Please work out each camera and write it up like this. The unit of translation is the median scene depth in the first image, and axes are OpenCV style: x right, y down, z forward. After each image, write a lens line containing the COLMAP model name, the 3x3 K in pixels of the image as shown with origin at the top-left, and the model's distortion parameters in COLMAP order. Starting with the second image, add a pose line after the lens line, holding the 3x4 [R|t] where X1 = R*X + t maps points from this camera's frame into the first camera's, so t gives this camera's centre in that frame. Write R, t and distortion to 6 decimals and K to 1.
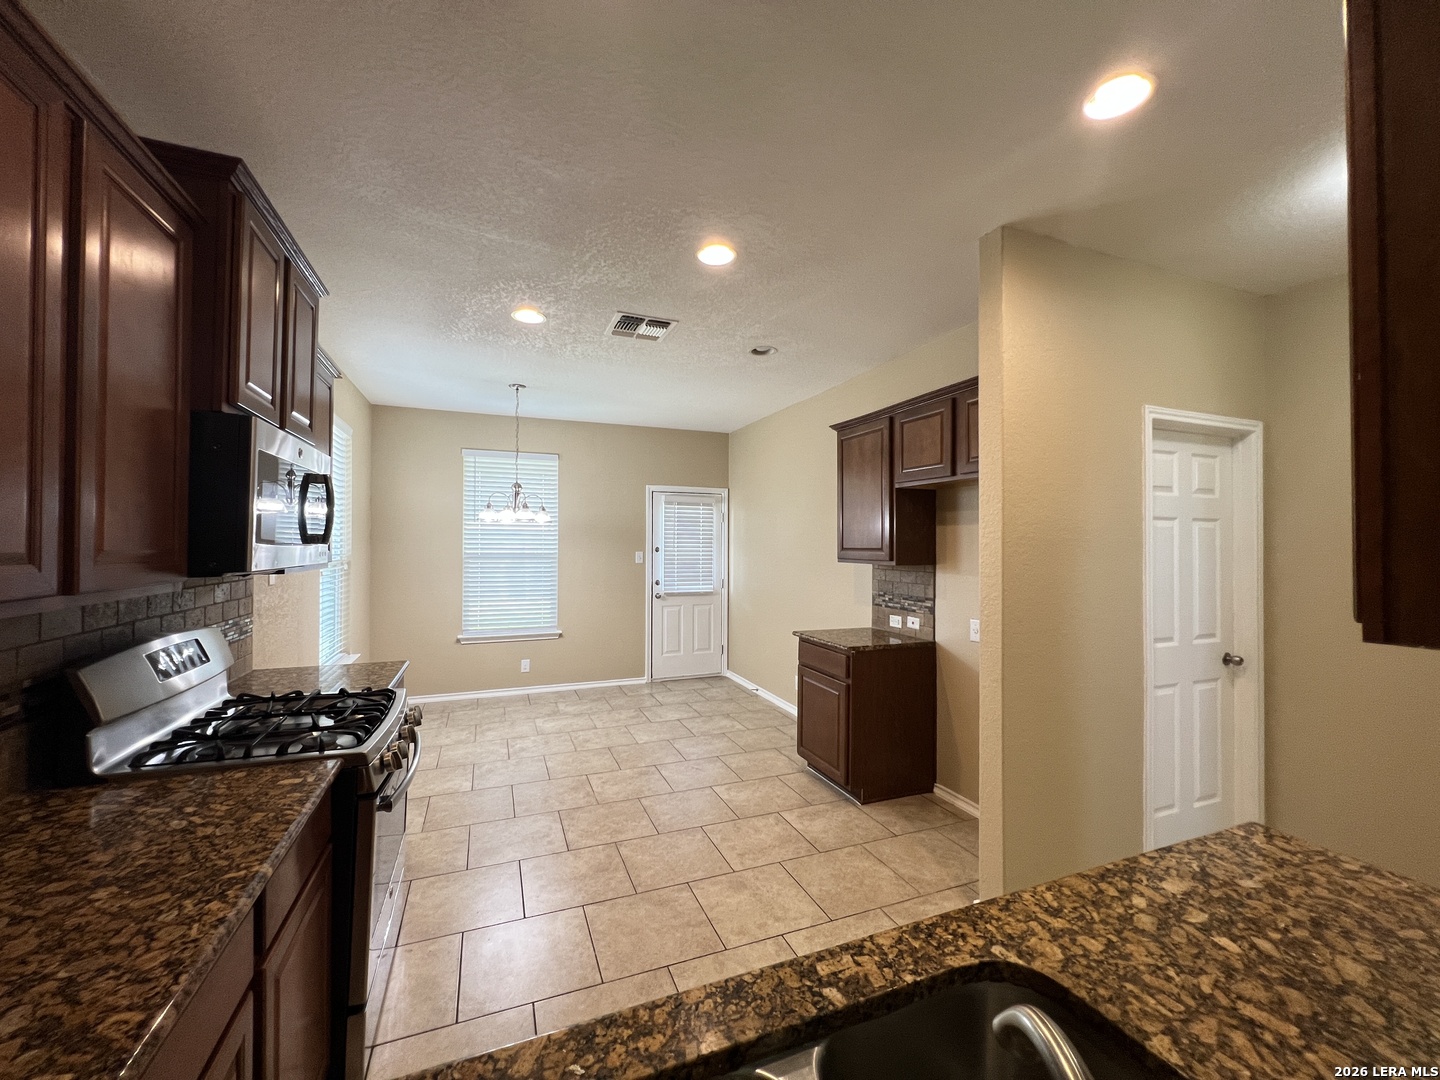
lens RADIAL K [[579.1, 0, 718.2], [0, 579.1, 538.6], [0, 0, 1]] dist [-0.003195, 0.000753]
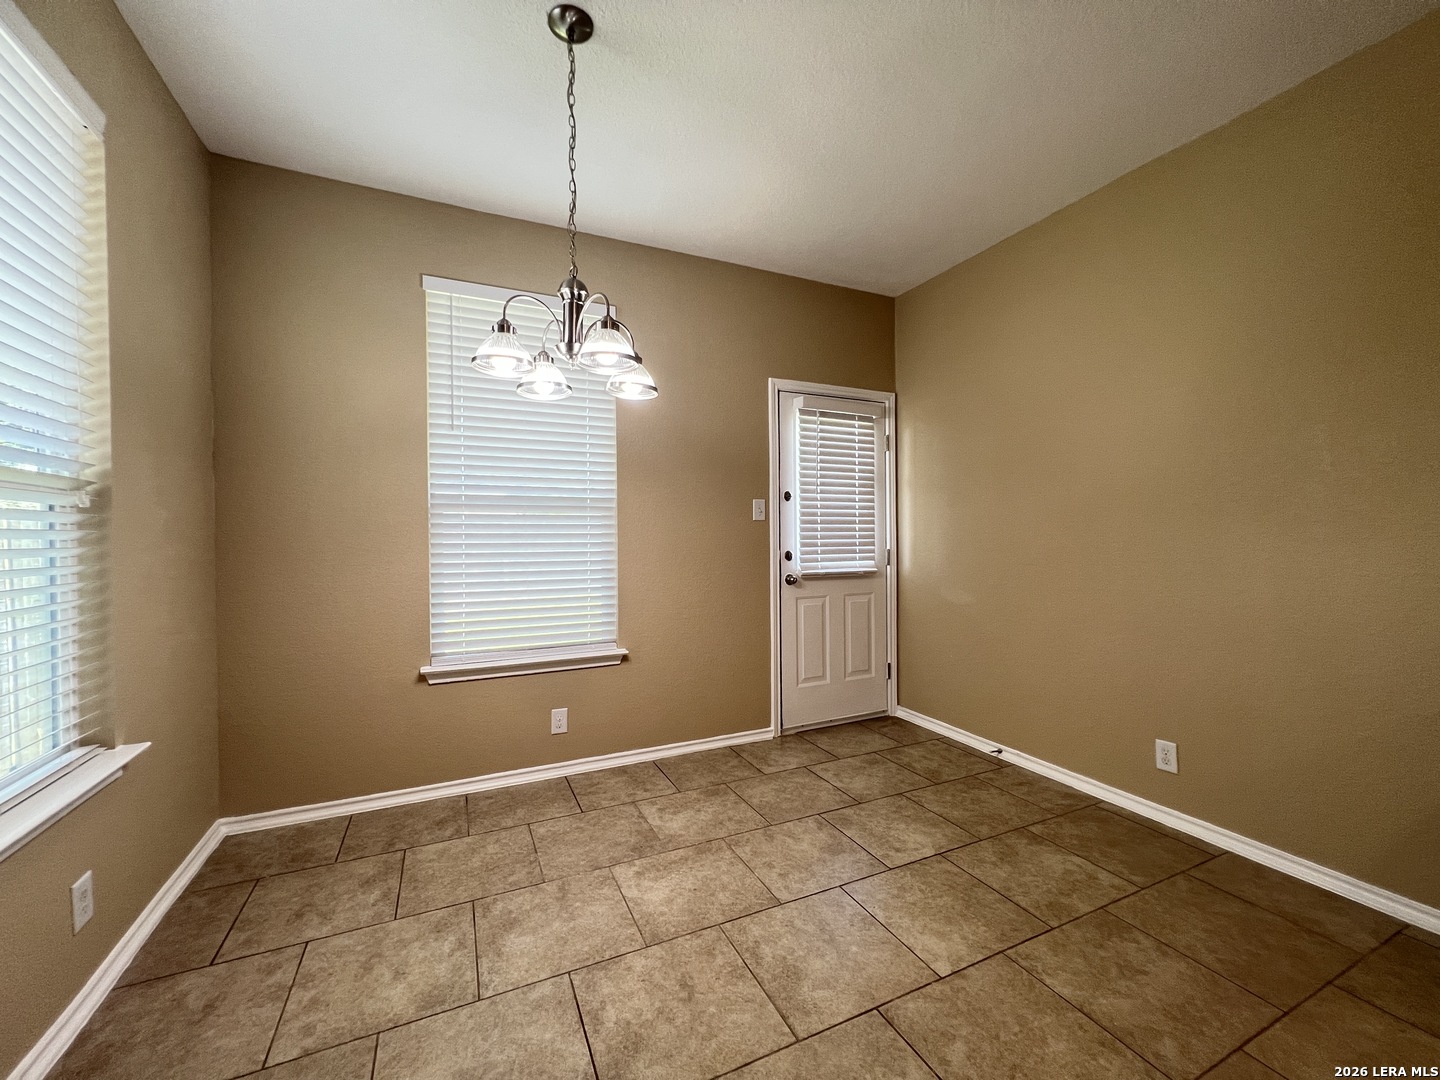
lens RADIAL K [[579.1, 0, 718.2], [0, 579.1, 538.6], [0, 0, 1]] dist [-0.003195, 0.000753]
pose [[0.998312, -0.012848, 0.056637, -0.218311], [0.012030, 0.999819, 0.014760, 0.054151], [-0.056816, -0.014054, 0.998286, 0.483262]]
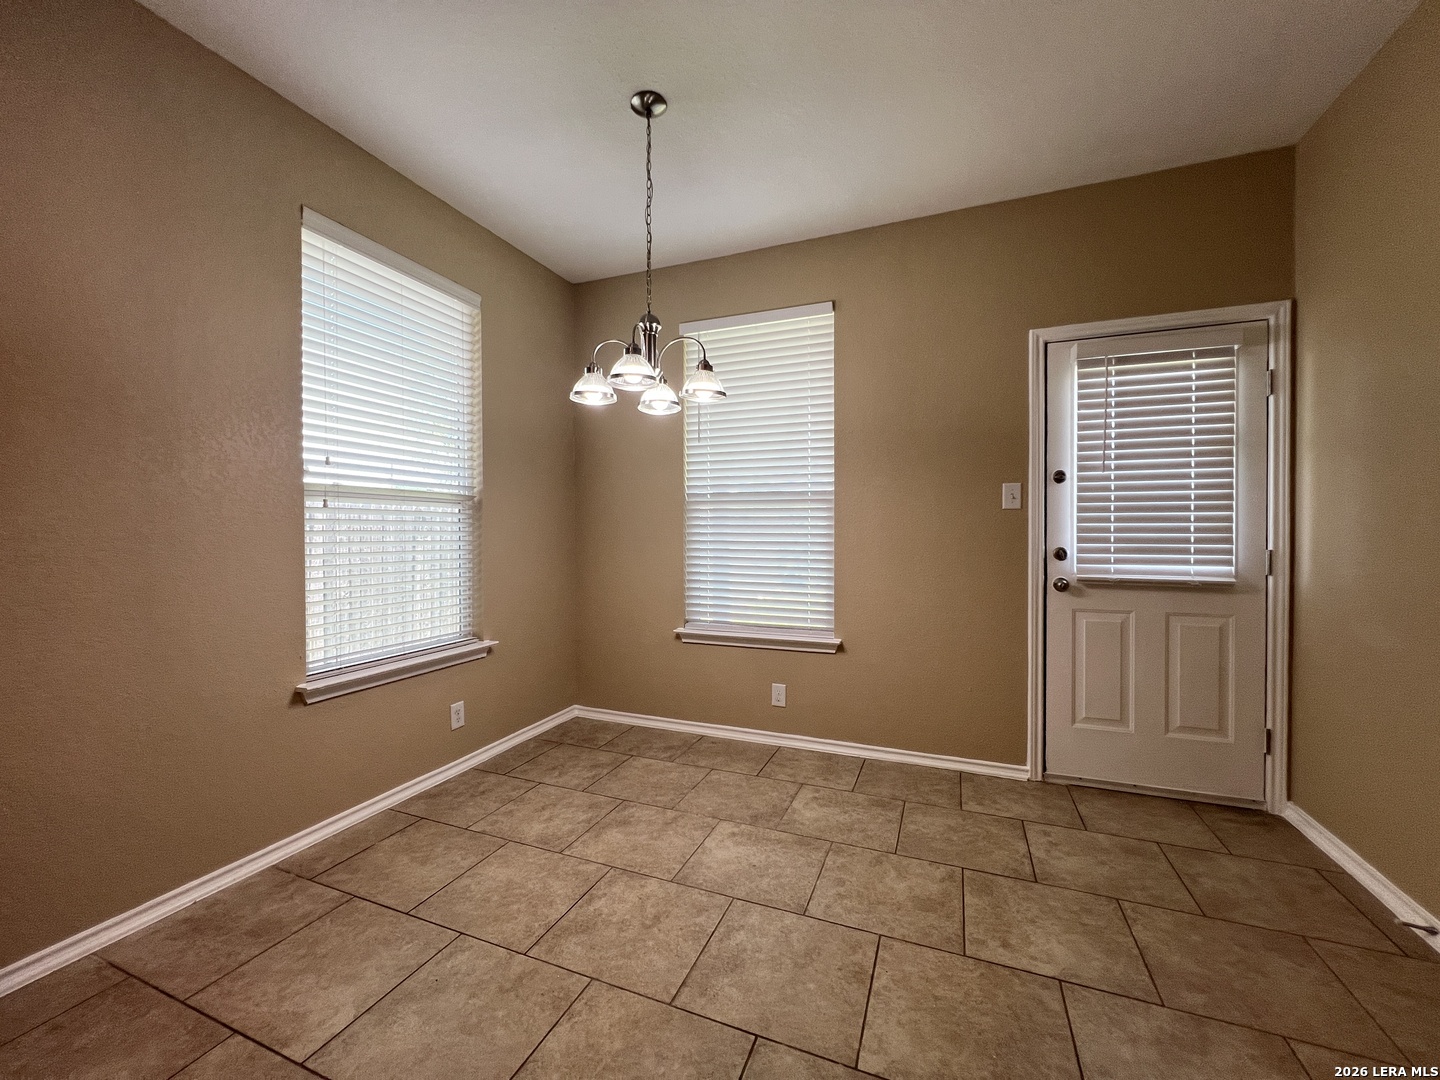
lens RADIAL K [[579.1, 0, 718.2], [0, 579.1, 538.6], [0, 0, 1]] dist [-0.003195, 0.000753]
pose [[0.721899, 0.002114, -0.691996, 0.009489], [0.009840, 0.999863, 0.013319, 0.060570], [0.691929, -0.016424, 0.721779, 0.552599]]
